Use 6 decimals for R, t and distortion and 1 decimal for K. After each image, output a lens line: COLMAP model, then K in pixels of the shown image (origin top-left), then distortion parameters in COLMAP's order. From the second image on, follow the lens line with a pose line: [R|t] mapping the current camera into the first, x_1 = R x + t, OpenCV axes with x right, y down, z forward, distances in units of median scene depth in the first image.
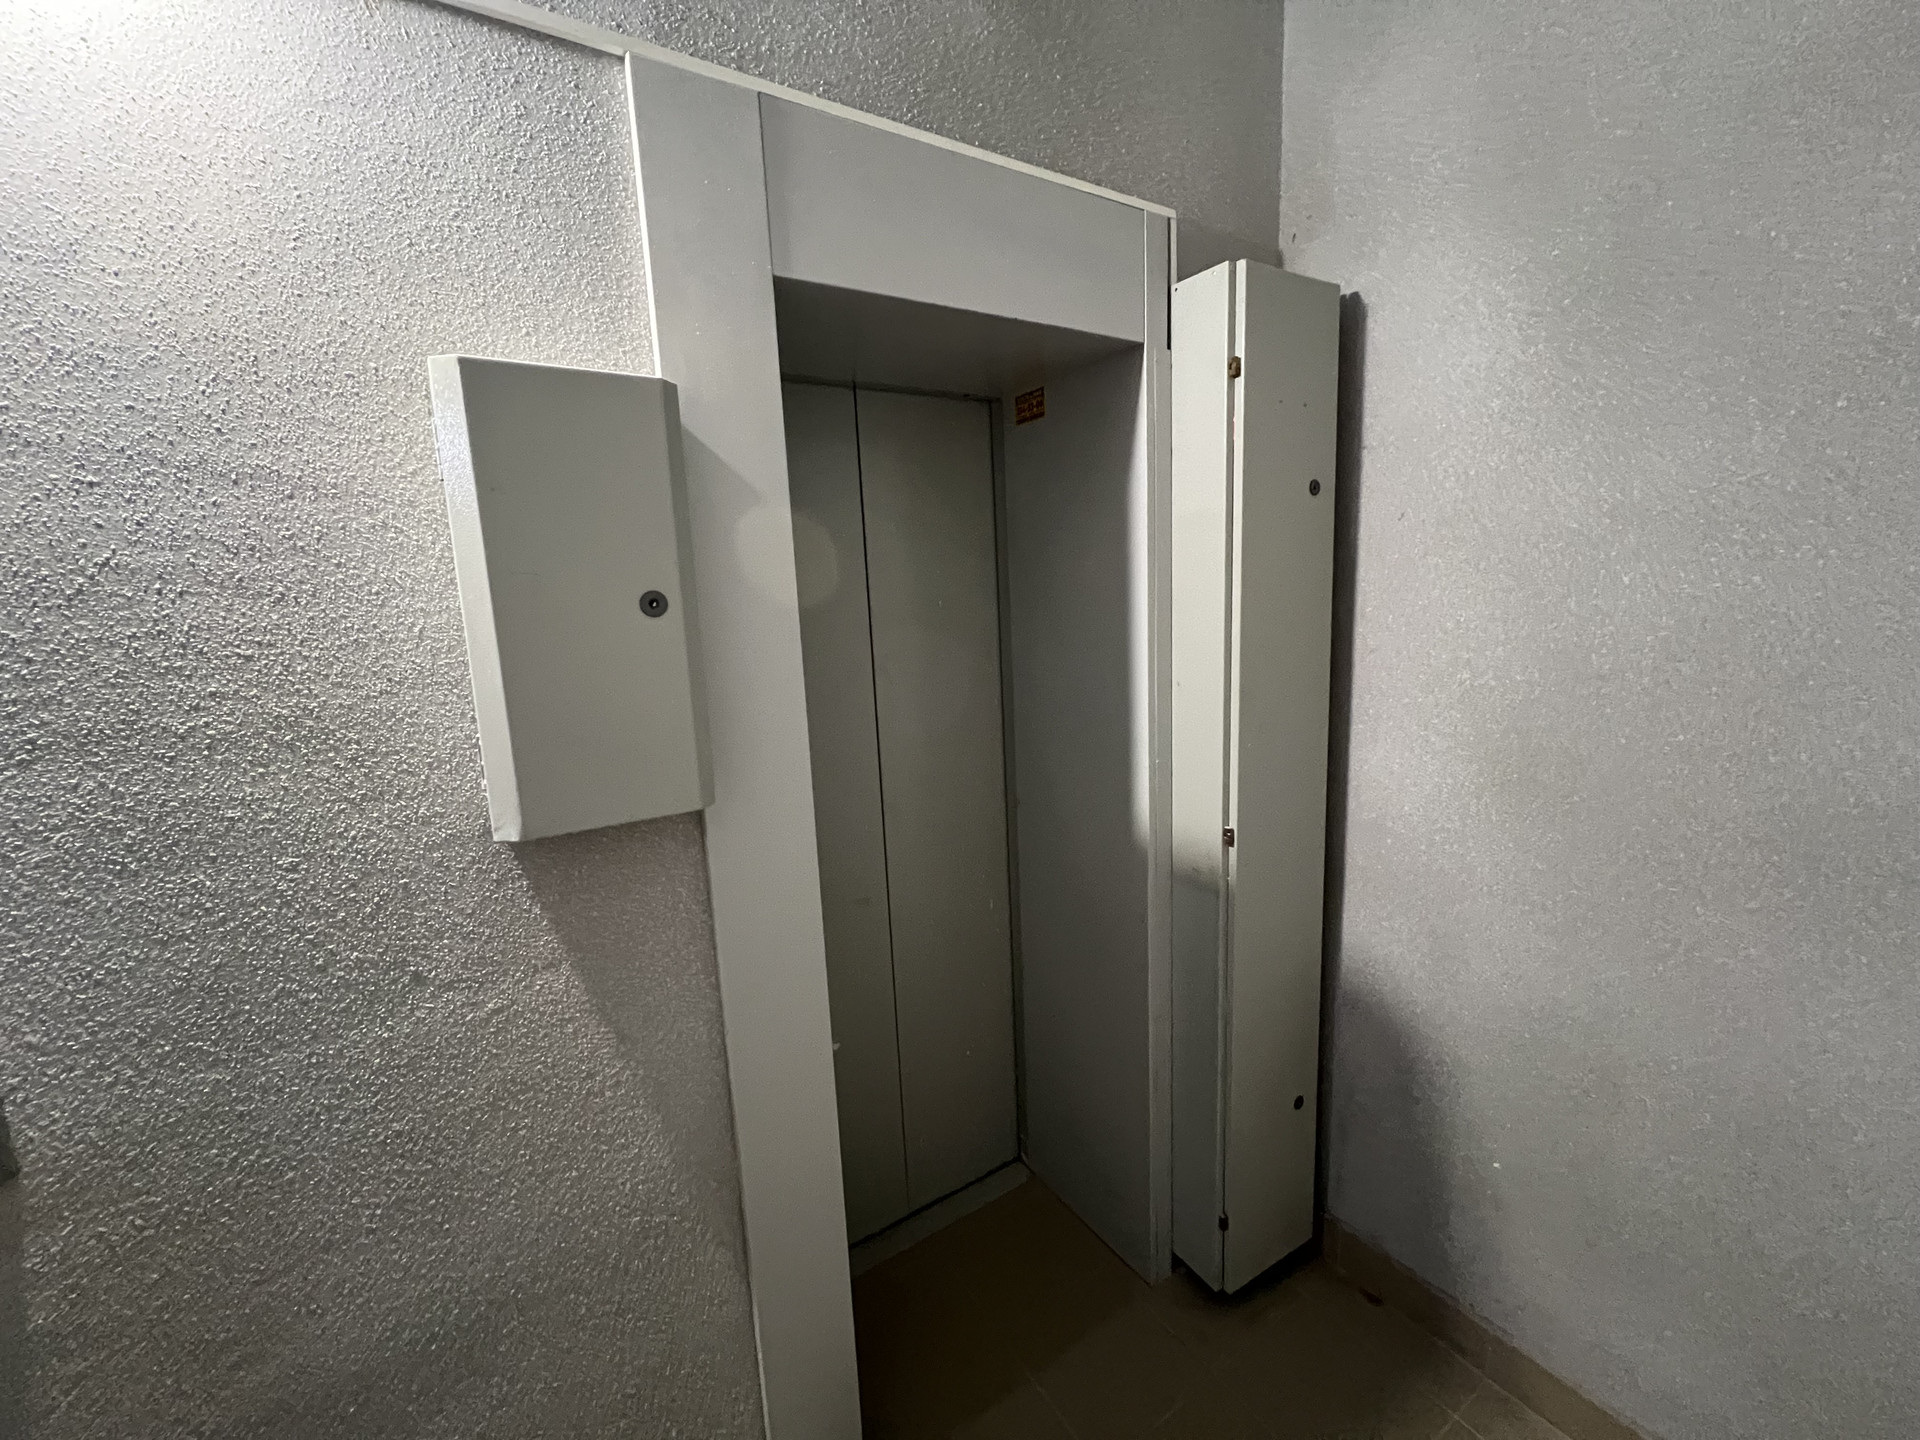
lens RADIAL K [[756.8, 0, 968.1], [0, 756.8, 719.2], [0, 0, 1]] dist [-0.002721, 0.000345]
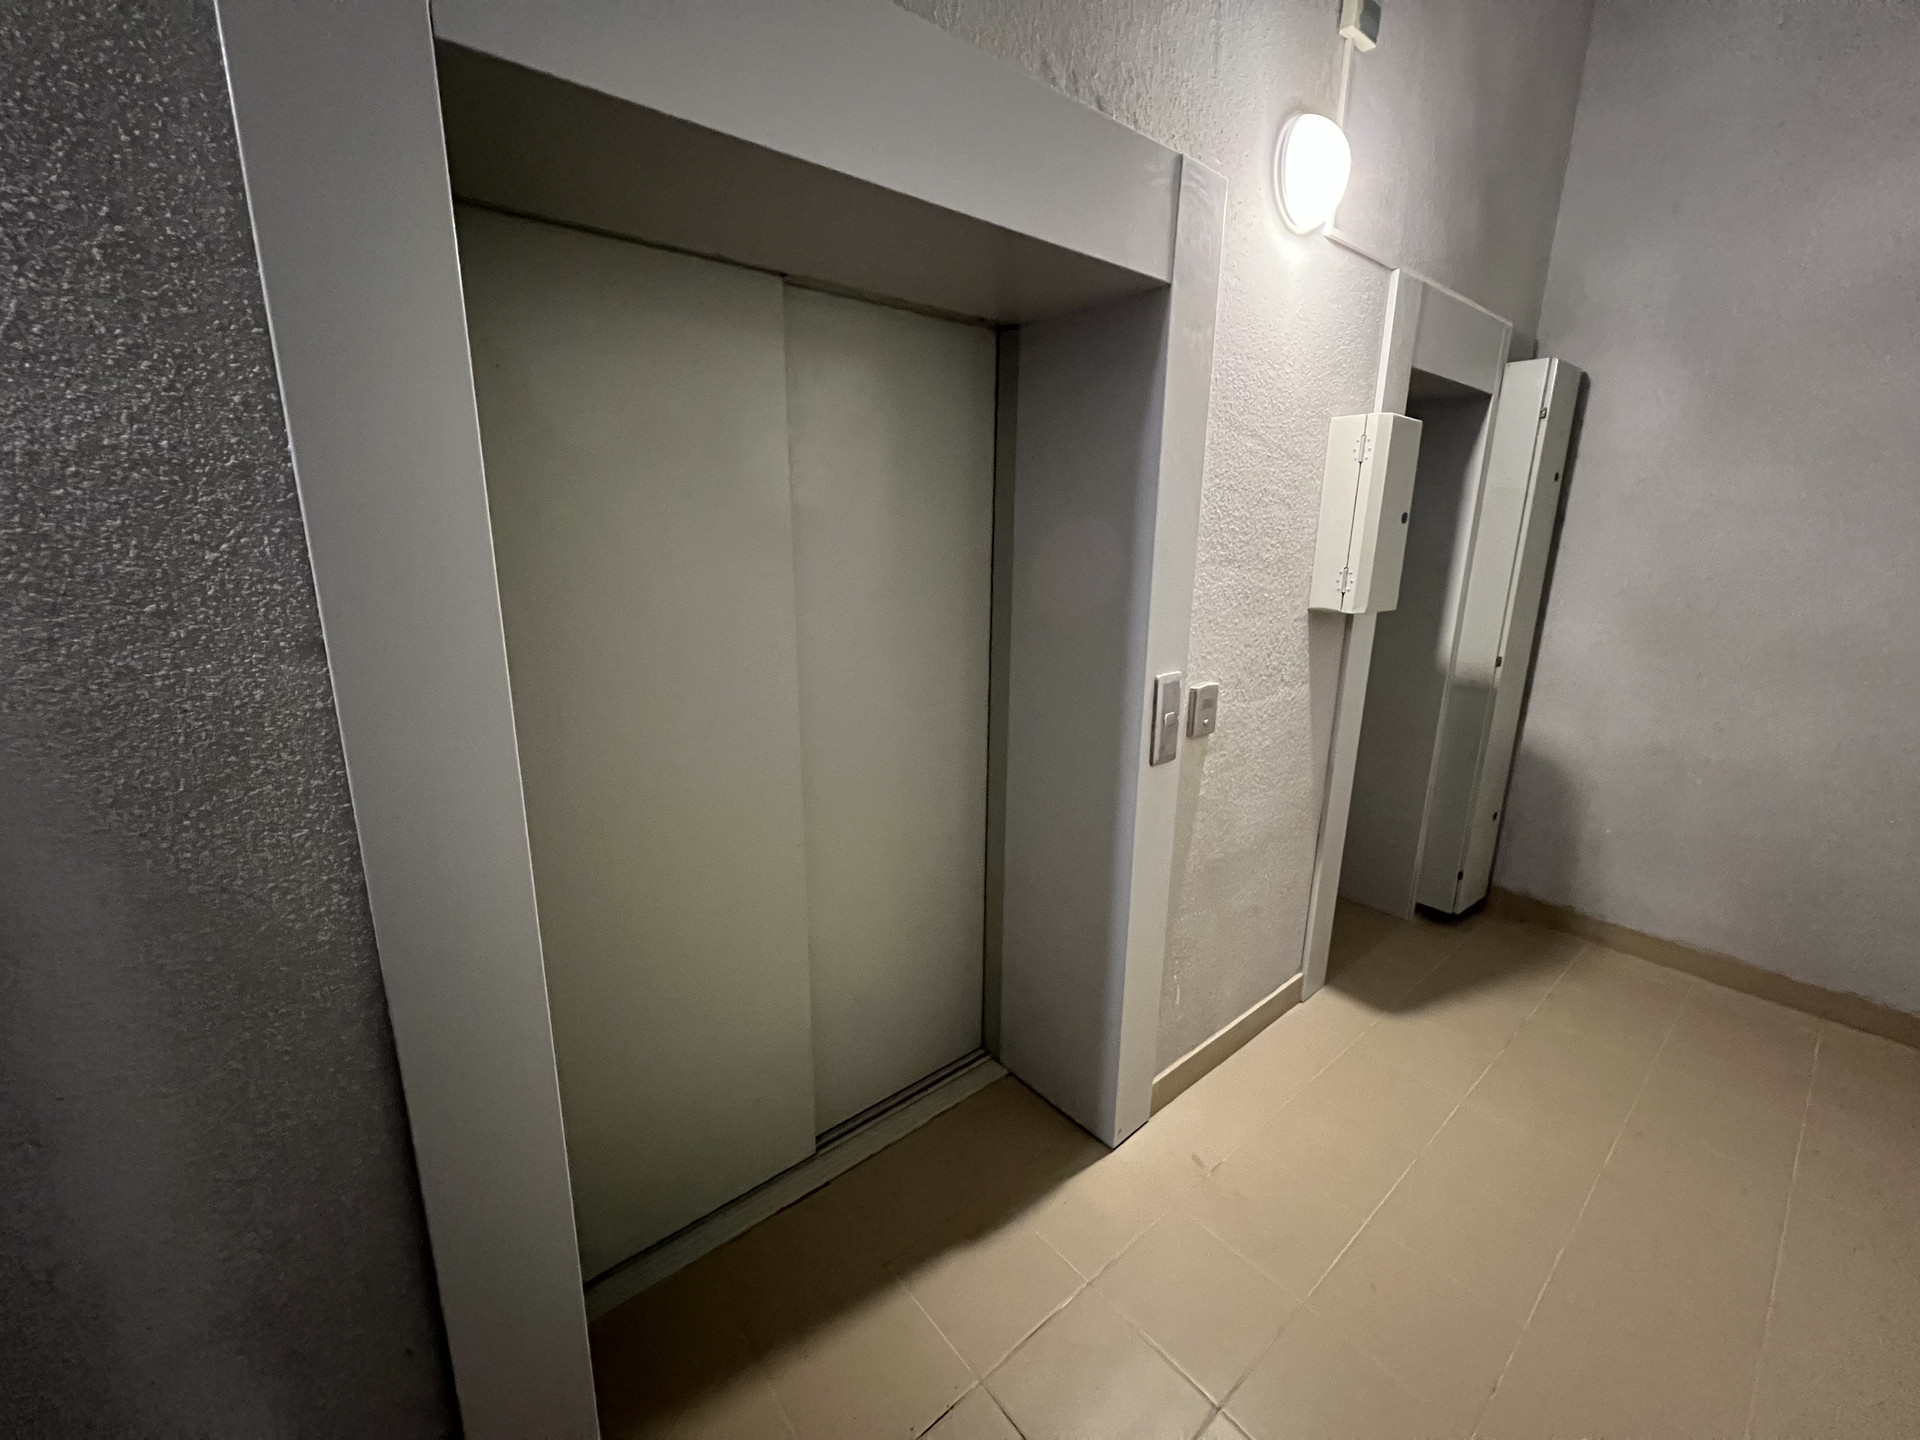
lens RADIAL K [[796.6, 0, 975.5], [0, 796.6, 716.5], [0, 0, 1]] dist [-0.001445, 0.000137]
pose [[0.987024, 0.028203, 0.158079, -1.259025], [-0.040537, 0.996333, 0.075348, 0.195975], [-0.155375, -0.080778, 0.984547, -0.771539]]
